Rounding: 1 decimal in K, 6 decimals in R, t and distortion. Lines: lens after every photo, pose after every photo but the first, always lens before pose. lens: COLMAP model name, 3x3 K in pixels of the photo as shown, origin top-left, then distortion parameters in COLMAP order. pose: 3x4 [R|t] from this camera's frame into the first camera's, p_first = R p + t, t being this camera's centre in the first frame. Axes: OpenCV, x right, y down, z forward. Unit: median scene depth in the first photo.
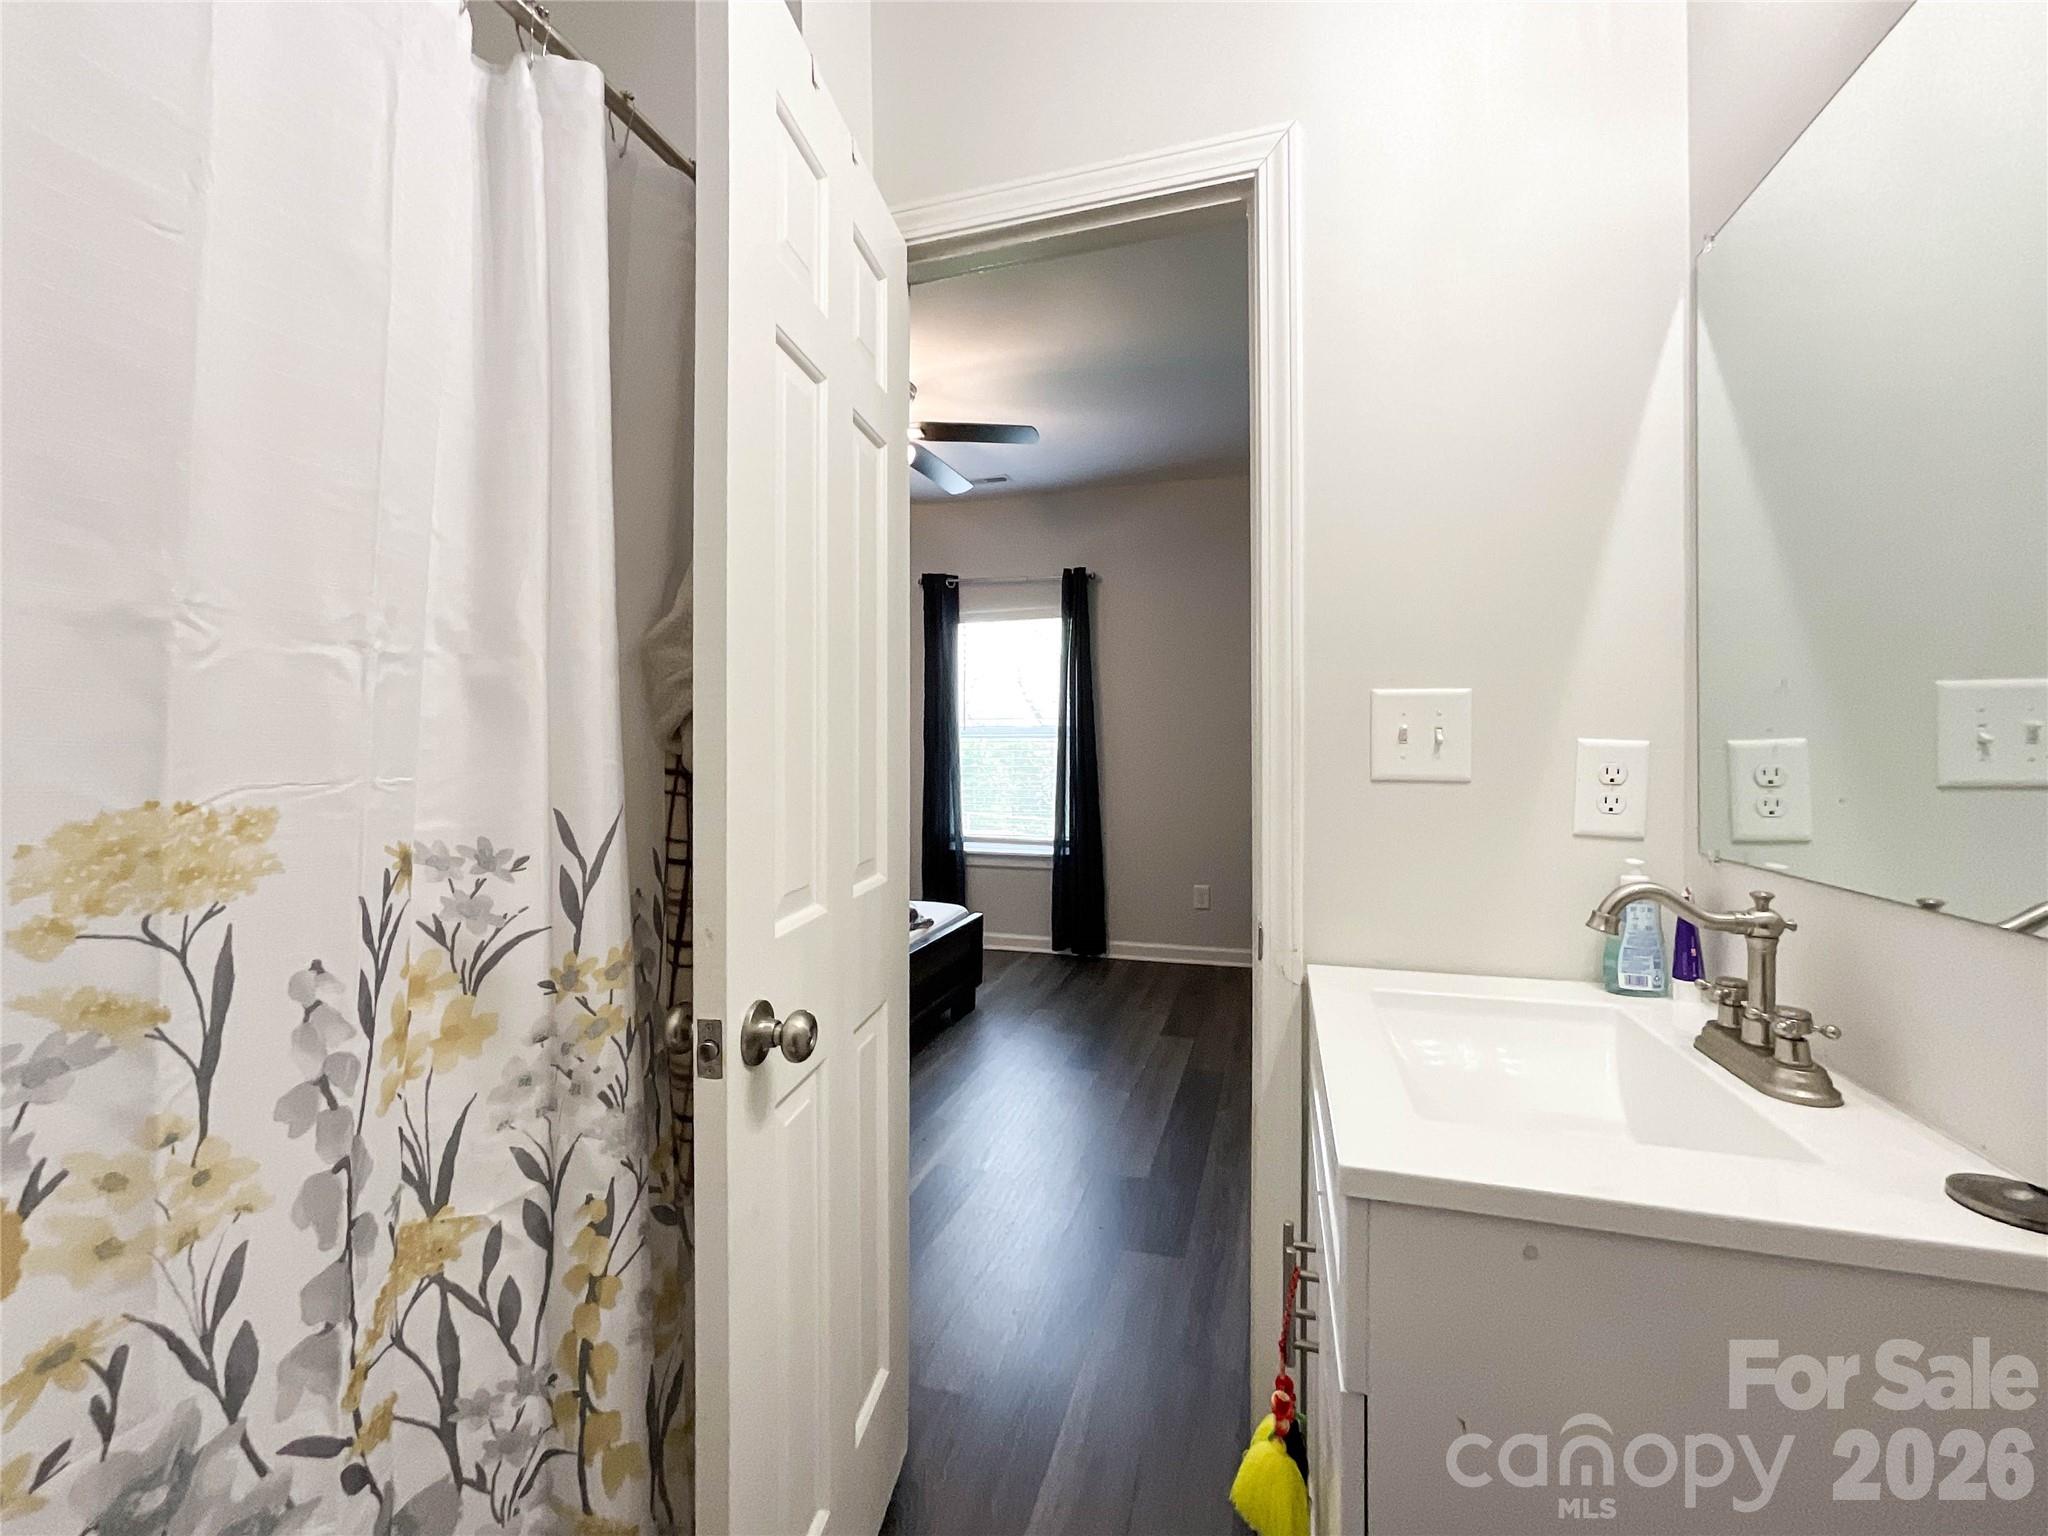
lens RADIAL K [[847.5, 0, 1024.0], [0, 847.5, 768.0], [0, 0, 1]] dist [-0.030552, 0.019210]
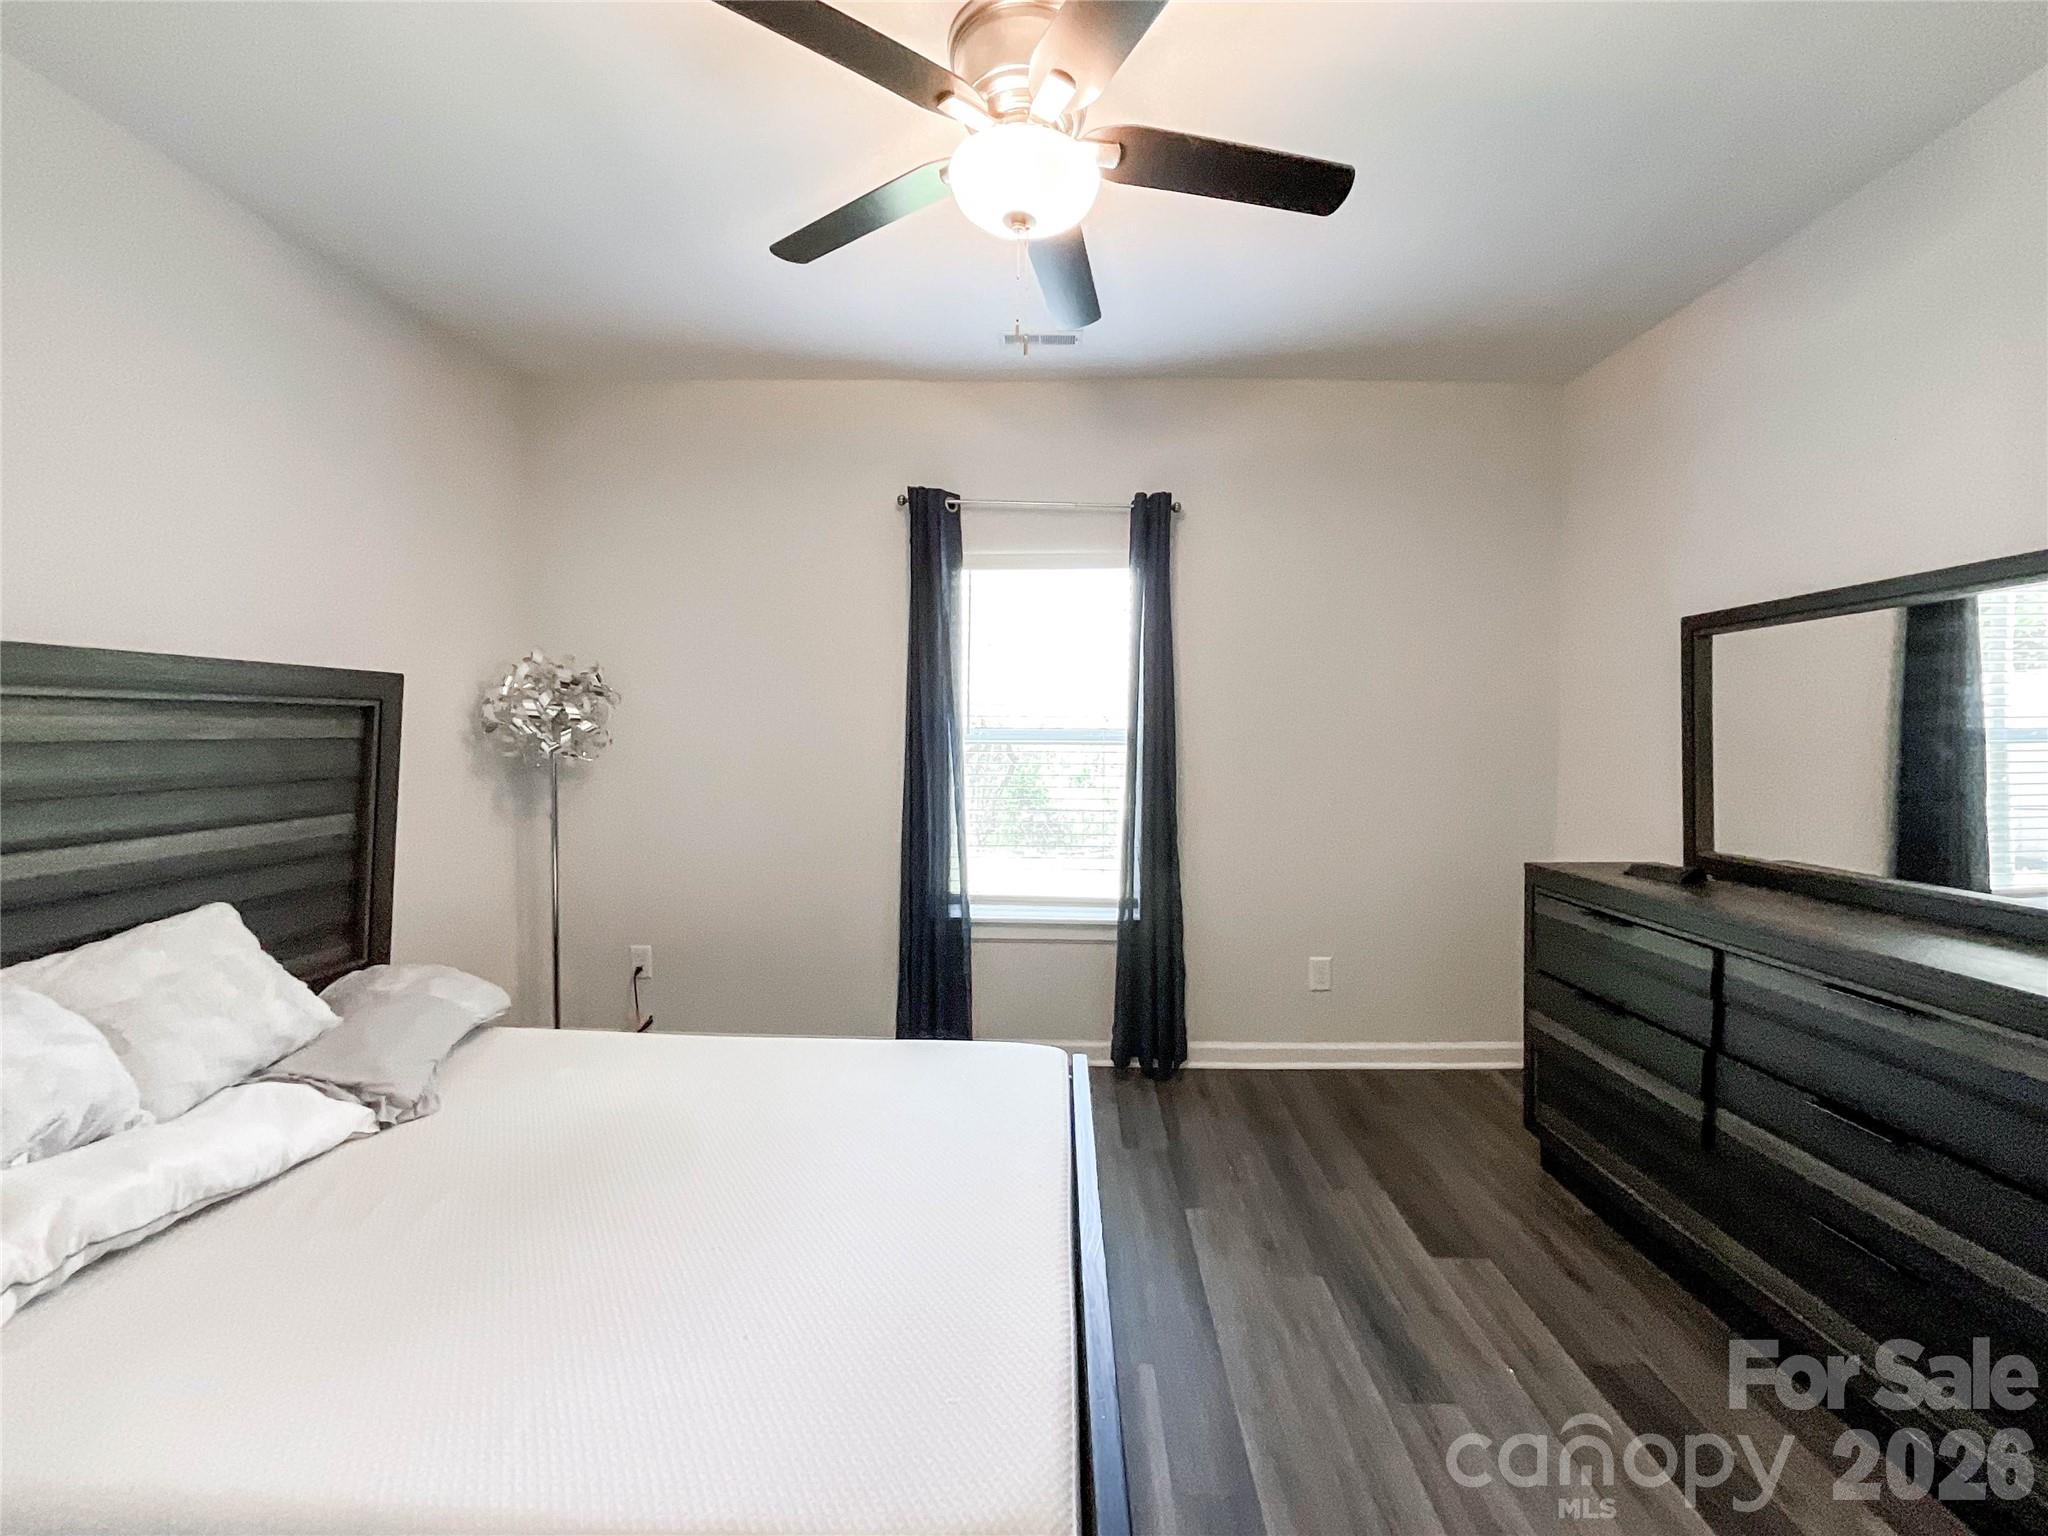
lens RADIAL K [[851.6, 0, 1021.8], [0, 851.6, 747.8], [0, 0, 1]] dist [-0.001749, 0.000633]
pose [[0.965270, 0.003680, 0.261229, -0.209798], [-0.002068, 0.999977, -0.006449, -0.029644], [-0.261247, 0.005684, 0.965255, 0.370789]]
